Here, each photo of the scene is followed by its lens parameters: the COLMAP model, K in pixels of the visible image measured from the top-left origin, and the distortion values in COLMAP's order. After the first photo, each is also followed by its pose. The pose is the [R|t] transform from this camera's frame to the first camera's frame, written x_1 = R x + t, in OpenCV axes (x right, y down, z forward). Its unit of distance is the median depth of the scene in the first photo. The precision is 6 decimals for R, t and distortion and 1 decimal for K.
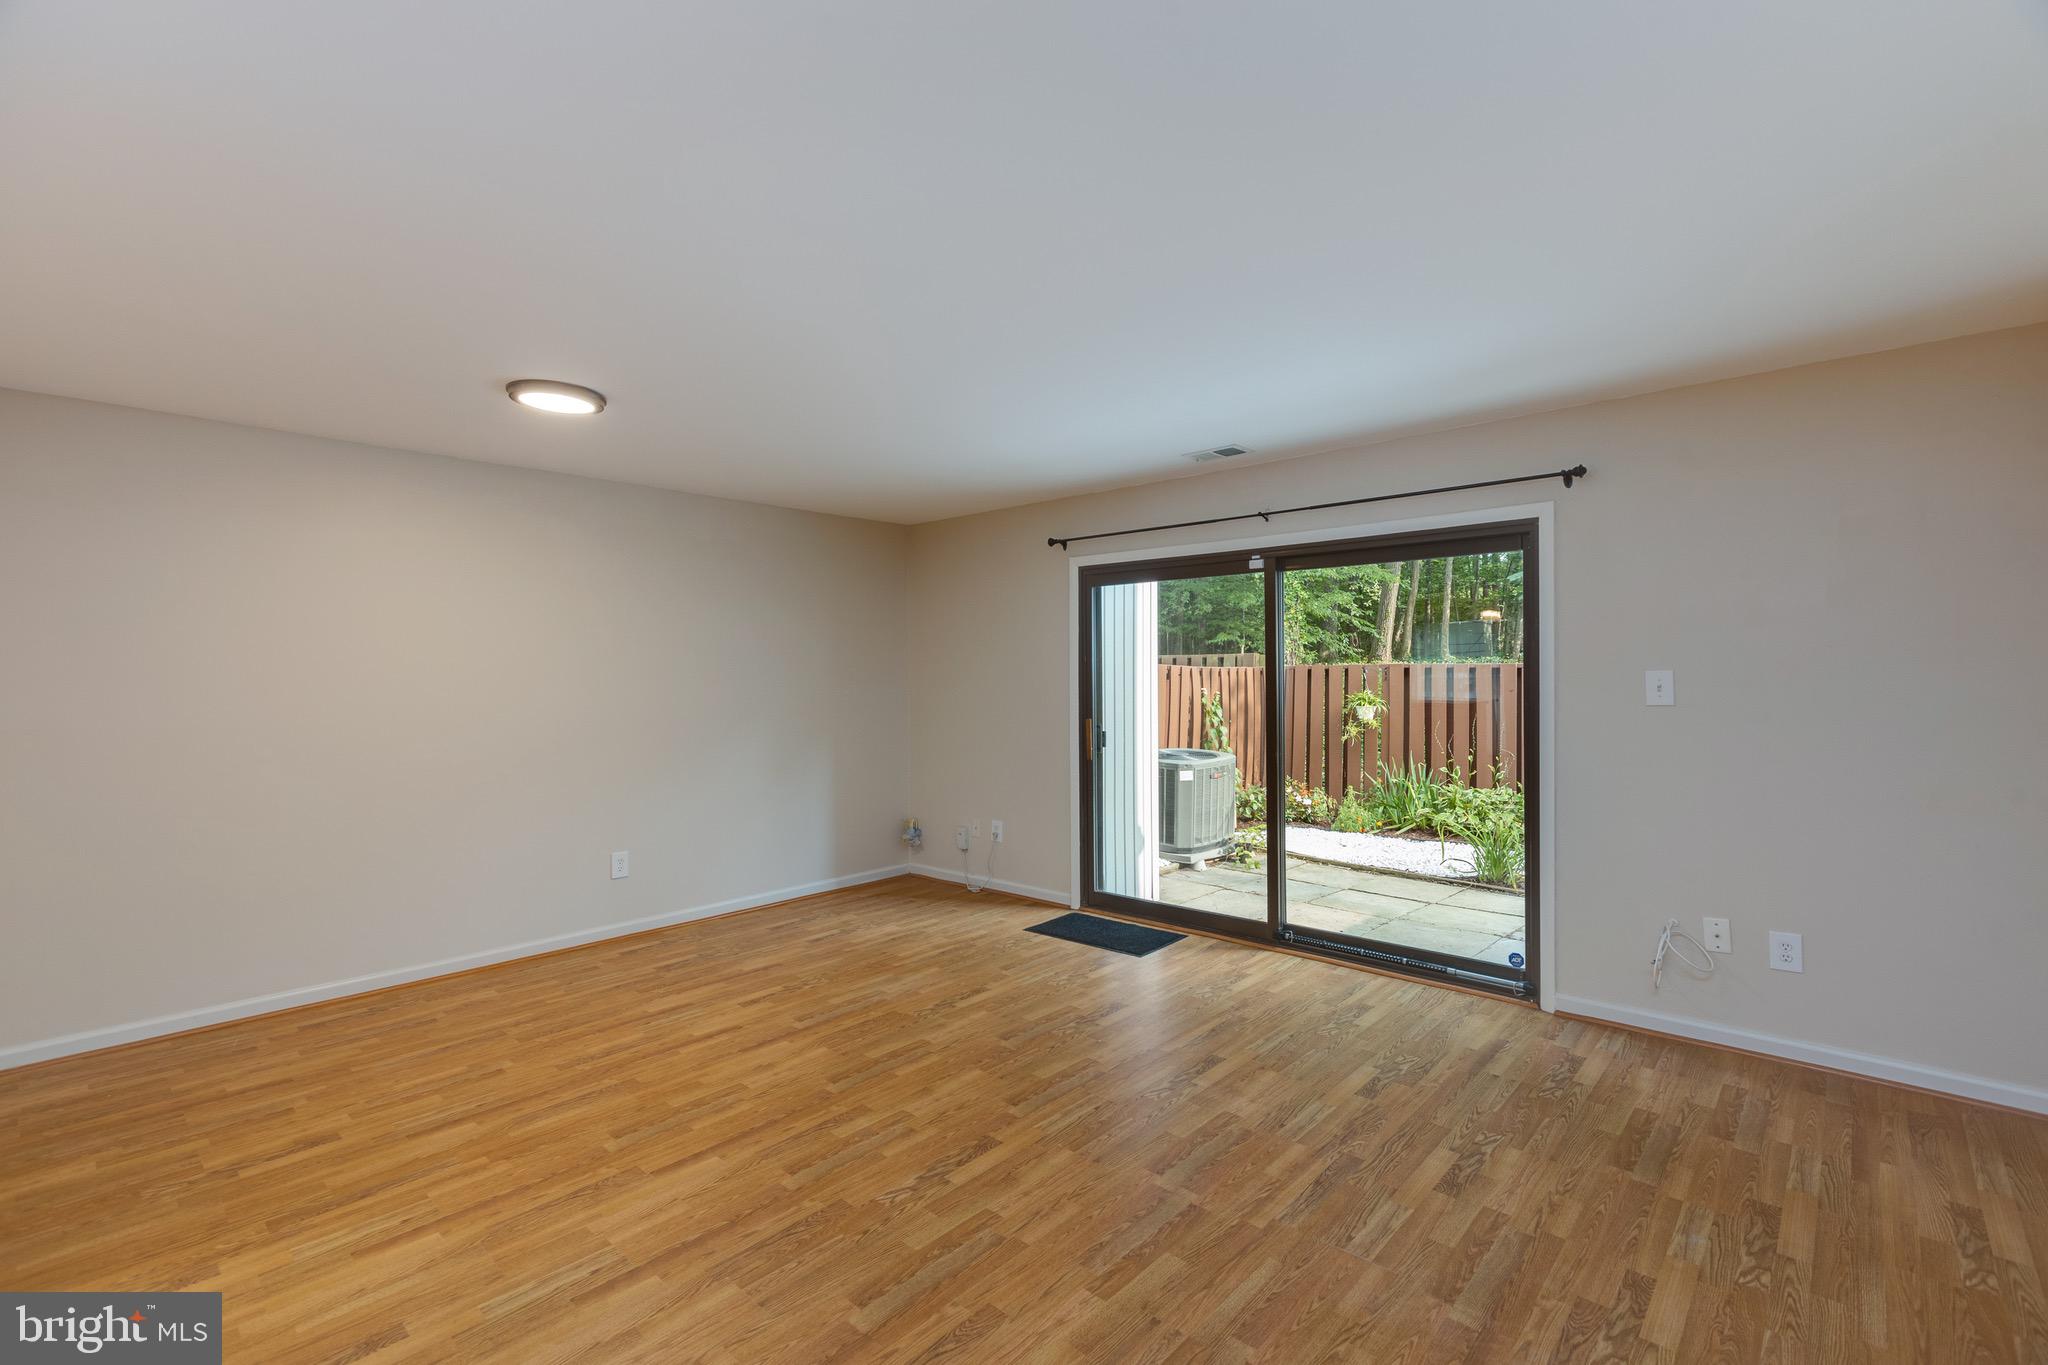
lens RADIAL K [[909.0, 0, 1030.8], [0, 909.0, 688.2], [0, 0, 1]] dist [0.000196, 0.000274]
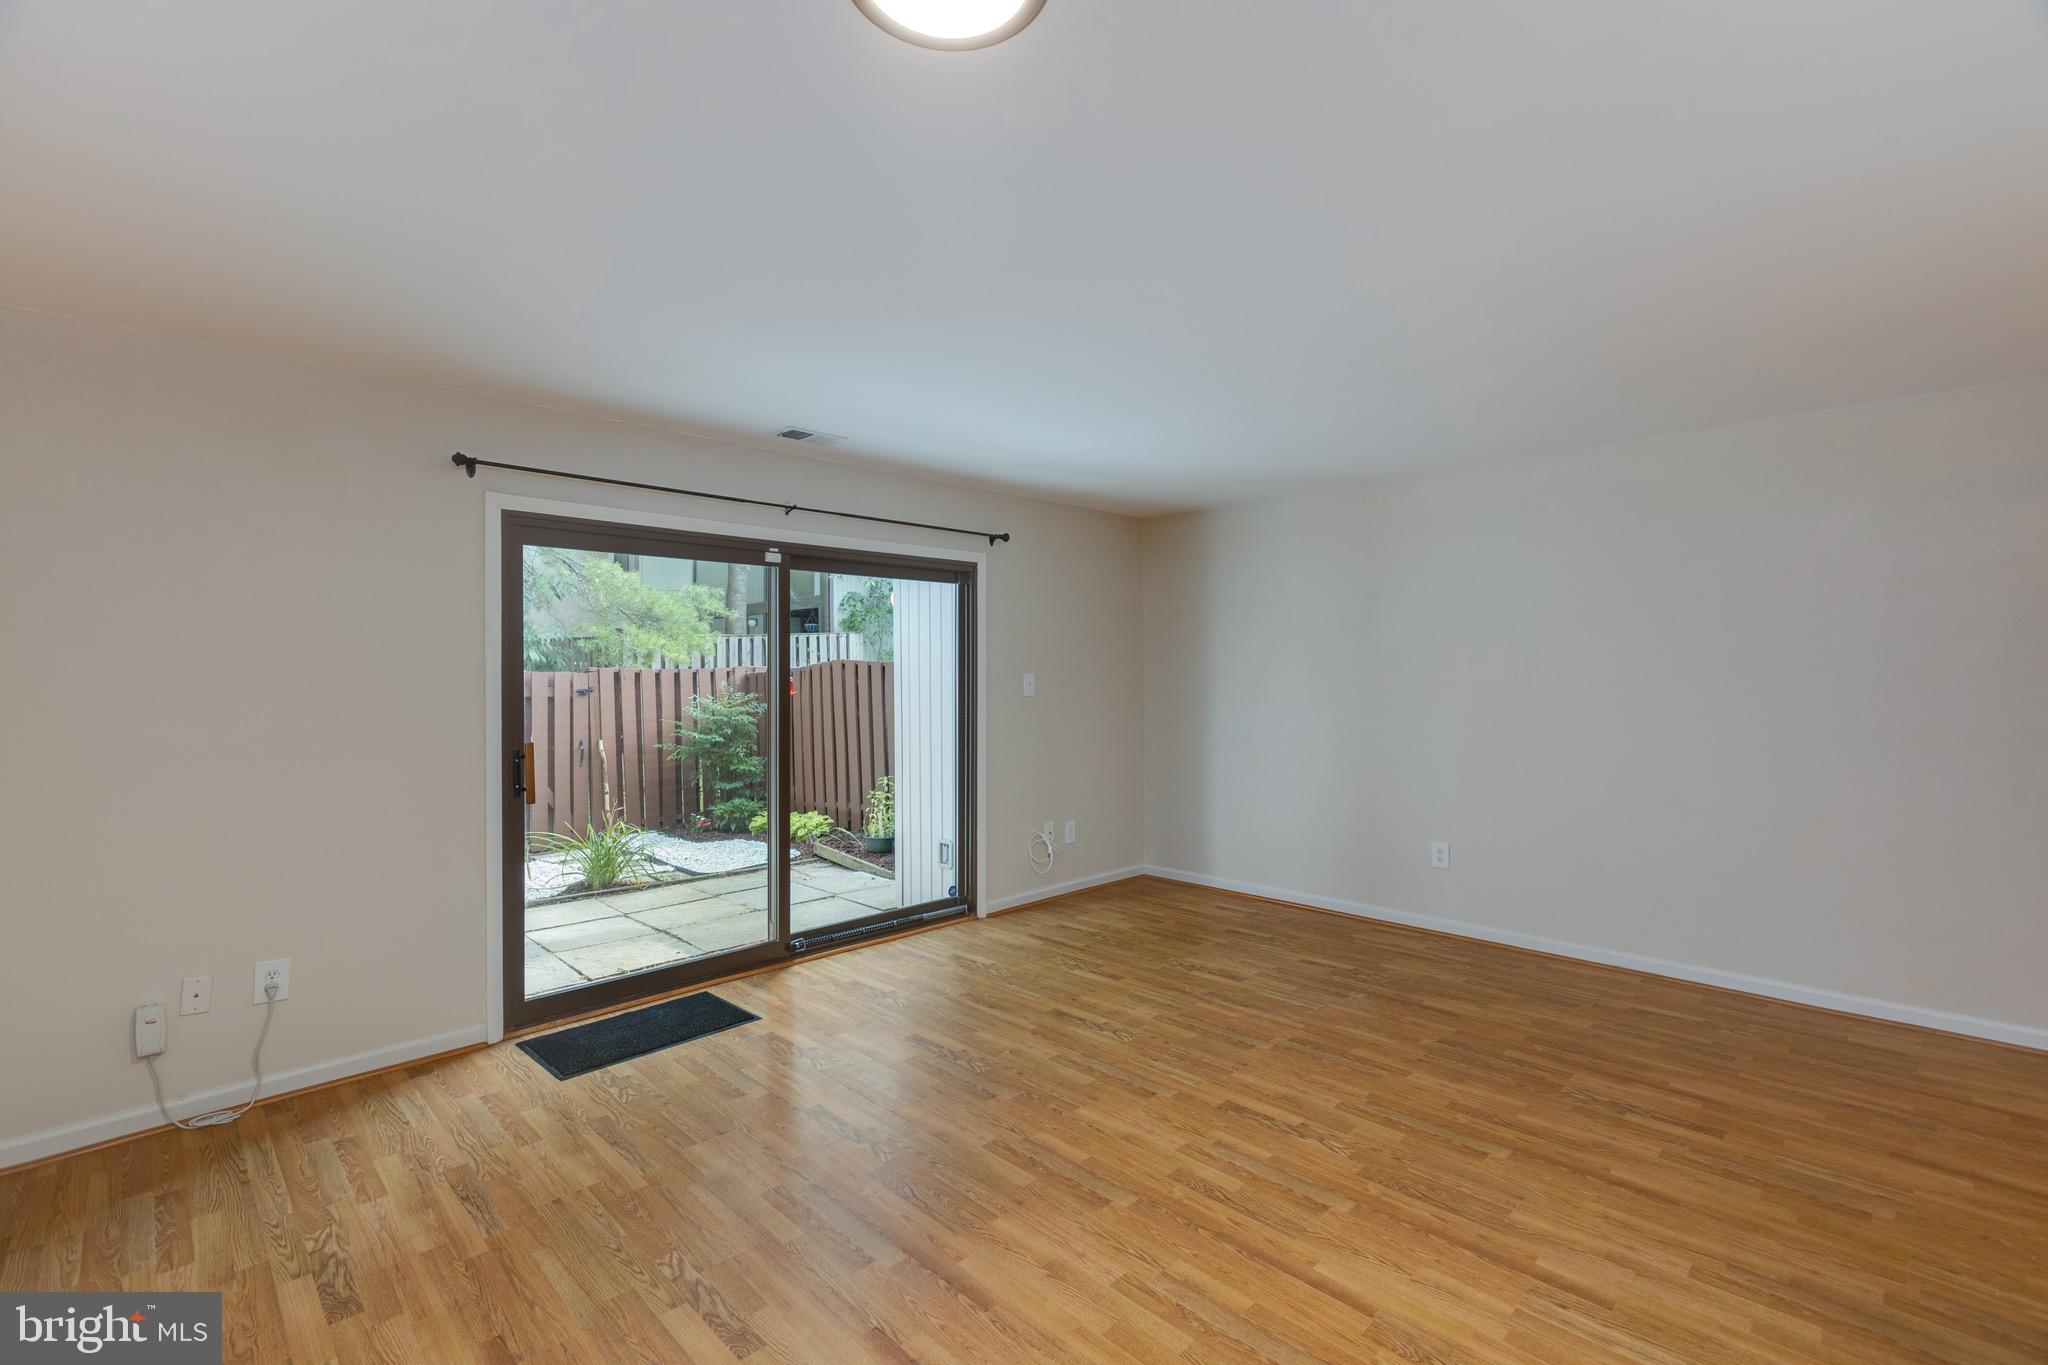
lens RADIAL K [[909.0, 0, 1028.9], [0, 909.0, 682.8], [0, 0, 1]] dist [0.000196, 0.000274]
pose [[0.054172, -0.002923, 0.998527, -0.675147], [0.018430, 0.999828, 0.001927, -0.004982], [-0.998362, 0.018298, 0.054217, 0.696528]]
